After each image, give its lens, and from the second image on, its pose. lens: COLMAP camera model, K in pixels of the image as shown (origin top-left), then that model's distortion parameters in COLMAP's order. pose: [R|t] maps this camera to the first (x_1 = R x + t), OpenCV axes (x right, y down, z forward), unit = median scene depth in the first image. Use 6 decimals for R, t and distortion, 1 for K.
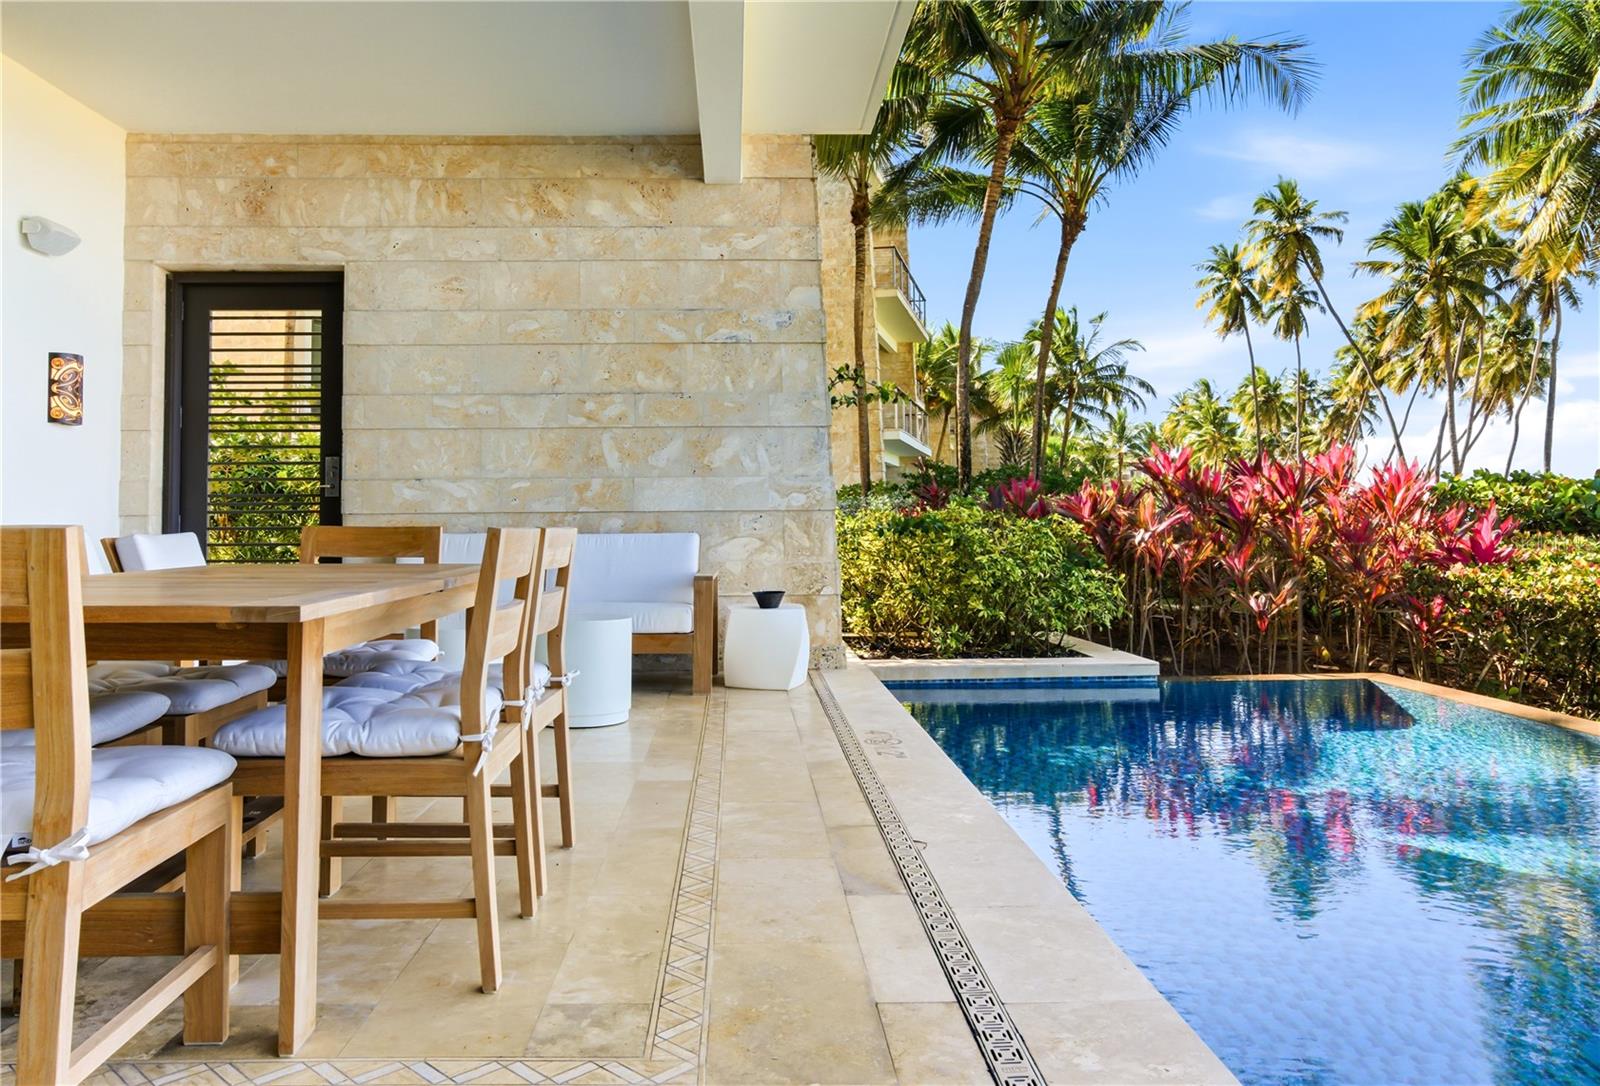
lens RADIAL K [[1133.9, 0, 760.0], [0, 1133.9, 488.8], [0, 0, 1]] dist [-0.009518, 0.001703]
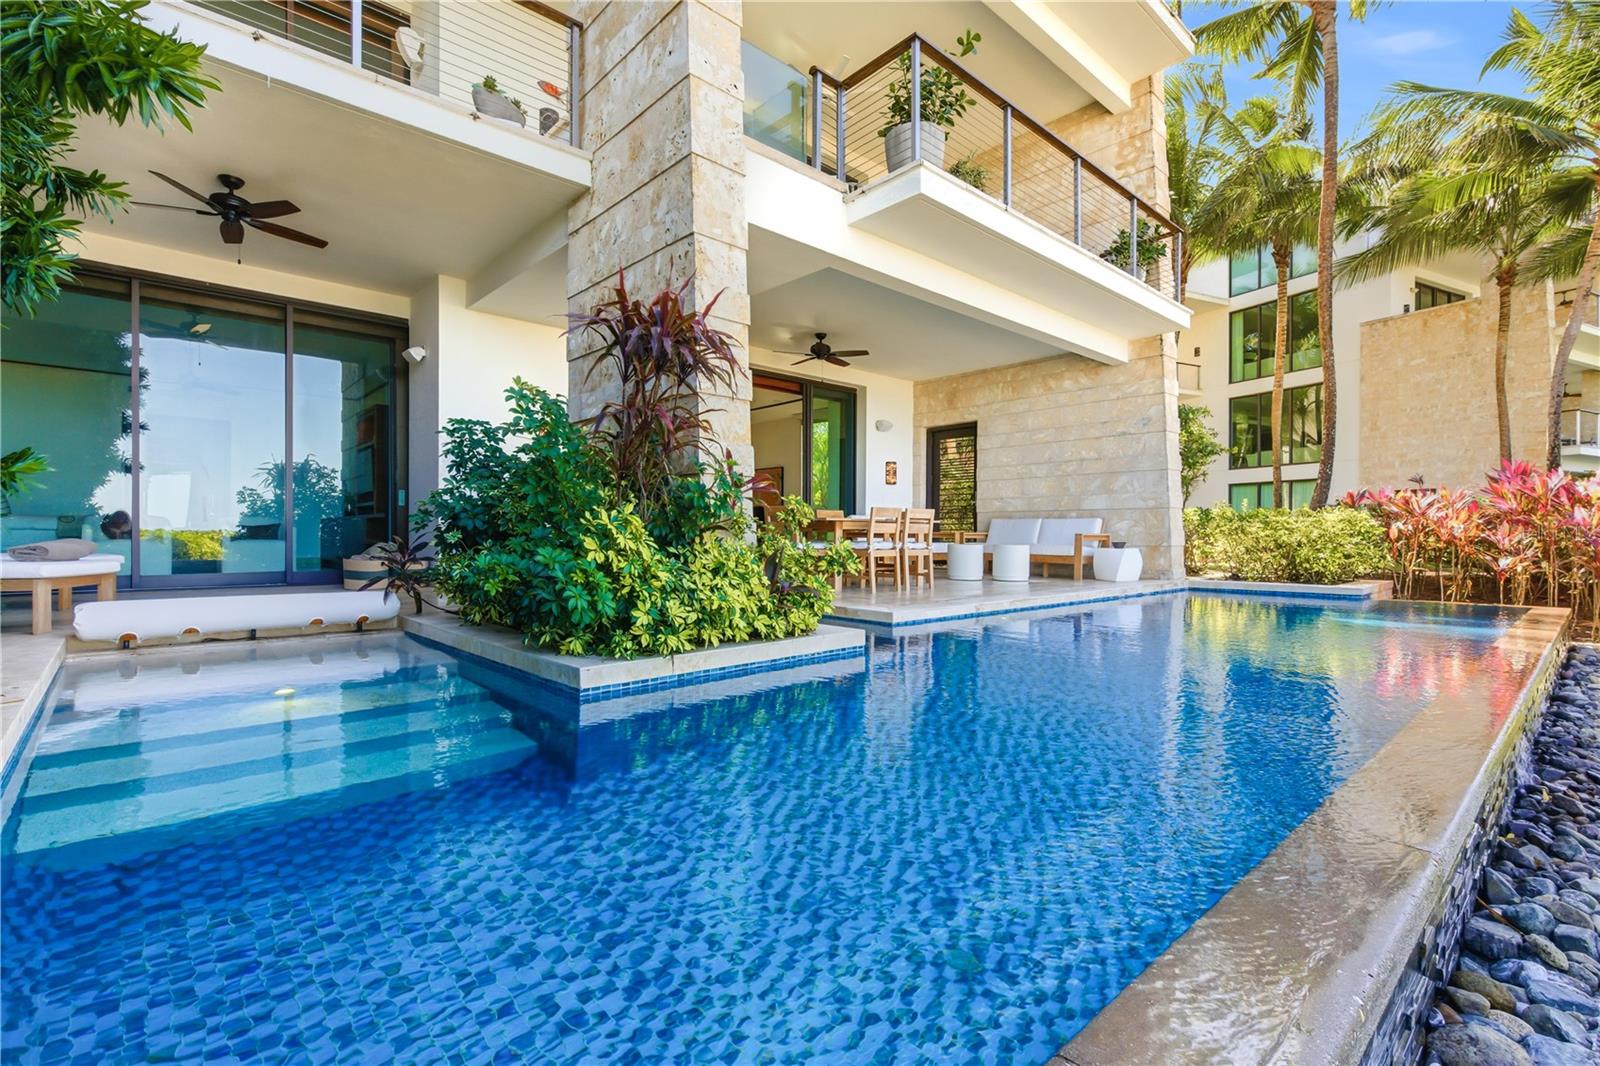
lens RADIAL K [[736.0, 0, 803.4], [0, 736.0, 530.7], [0, 0, 1]] dist [-0.000192, 0.000011]
pose [[0.658819, 0.001187, -0.752301, 0.575674], [0.031969, 0.999051, 0.029572, -0.000736], [0.751622, -0.043533, 0.658156, -0.399353]]
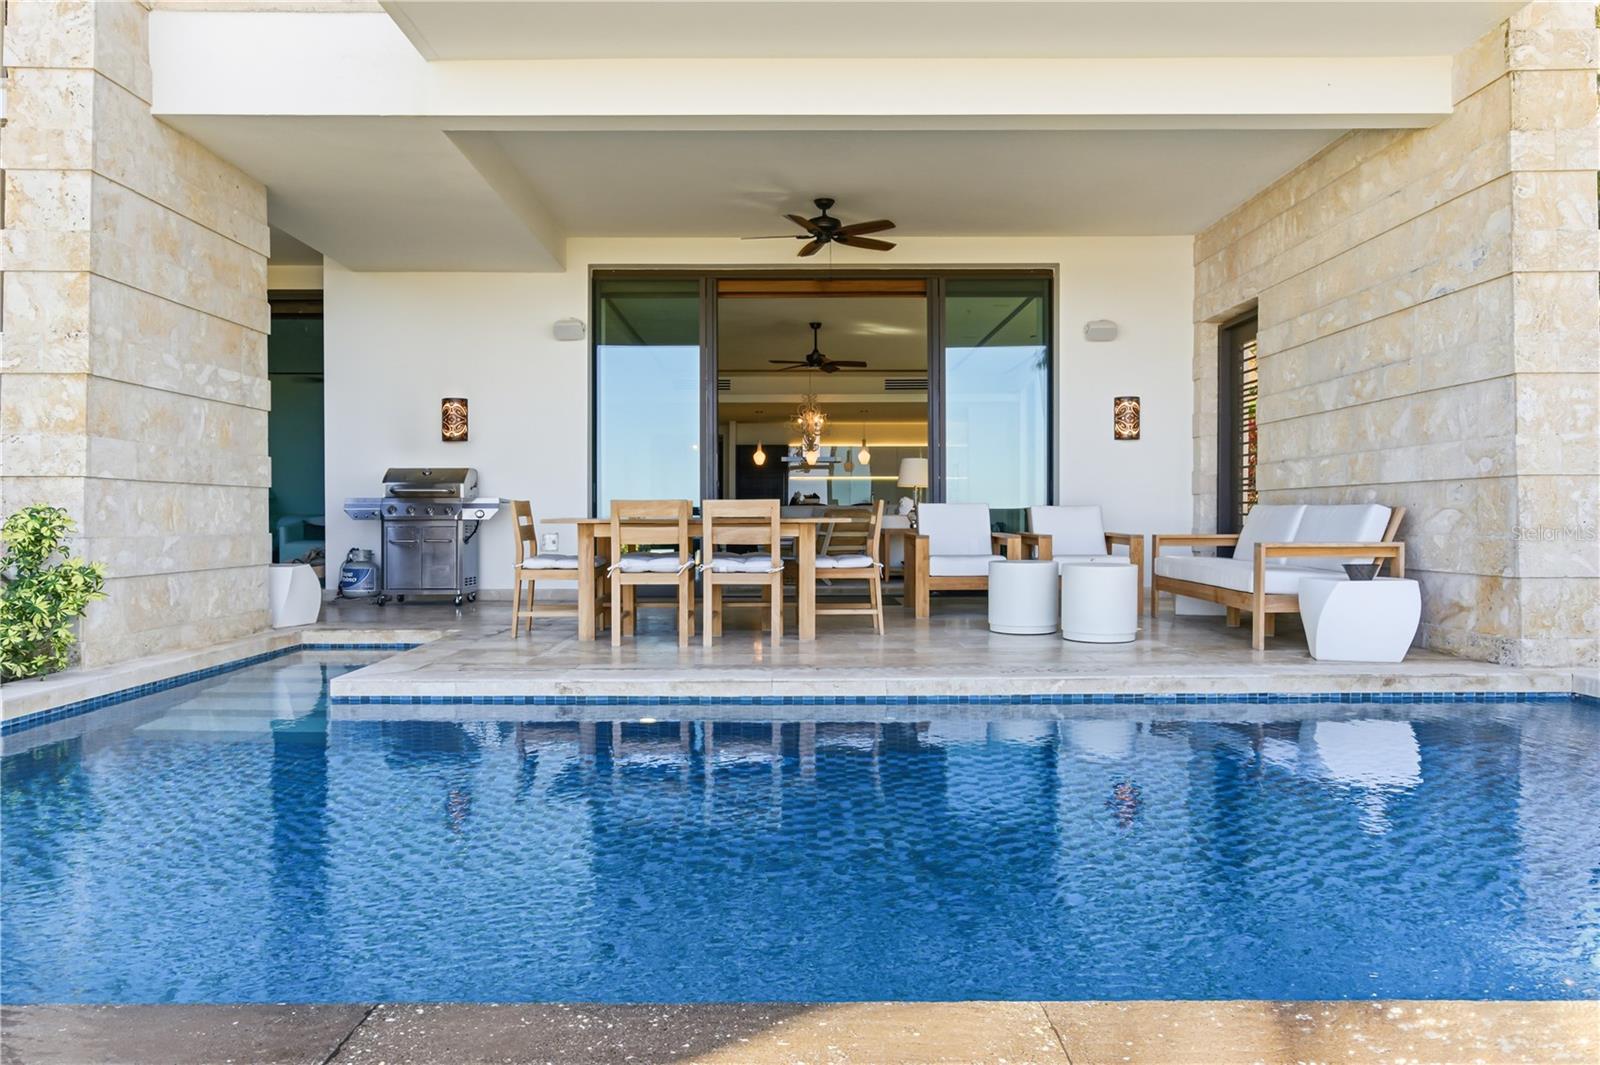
lens RADIAL K [[1062.4, 0, 793.1], [0, 1062.4, 527.5], [0, 0, 1]] dist [-0.001165, -0.003848]
pose [[-0.020529, 0.017845, -0.999630, 0.731300], [0.052285, 0.998492, 0.016751, 0.013718], [0.998421, -0.051922, -0.021431, 0.421338]]
